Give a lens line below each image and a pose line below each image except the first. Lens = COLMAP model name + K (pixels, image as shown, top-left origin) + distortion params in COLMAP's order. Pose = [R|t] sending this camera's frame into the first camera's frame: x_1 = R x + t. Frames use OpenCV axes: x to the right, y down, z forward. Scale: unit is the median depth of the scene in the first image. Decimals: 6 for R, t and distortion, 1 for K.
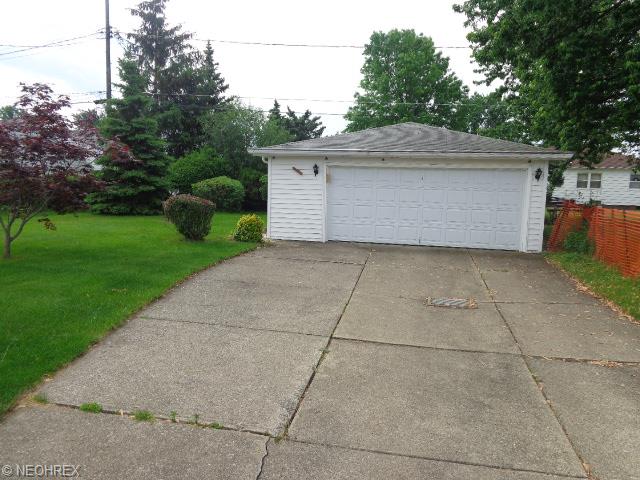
lens RADIAL K [[485.6, 0, 322.0], [0, 485.6, 237.0], [0, 0, 1]] dist [-0.008785, 0.033313]
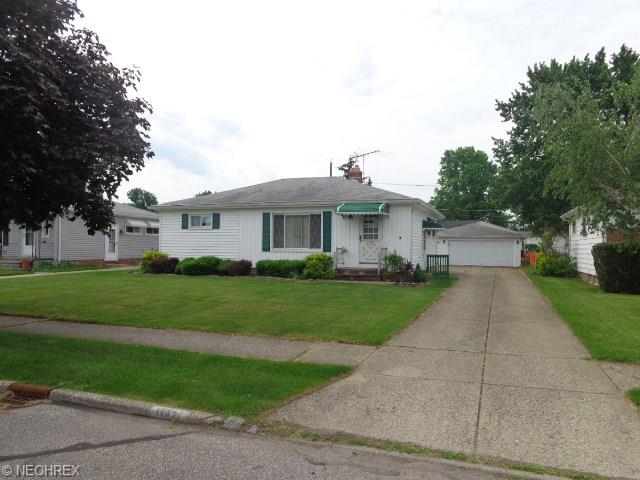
lens RADIAL K [[485.6, 0, 318.9], [0, 485.6, 236.2], [0, 0, 1]] dist [-0.008785, 0.033313]
pose [[0.991596, -0.016377, -0.128334, -0.101449], [-0.001385, 0.990555, -0.137106, 0.061607], [0.129367, 0.136132, 0.982208, -0.525770]]
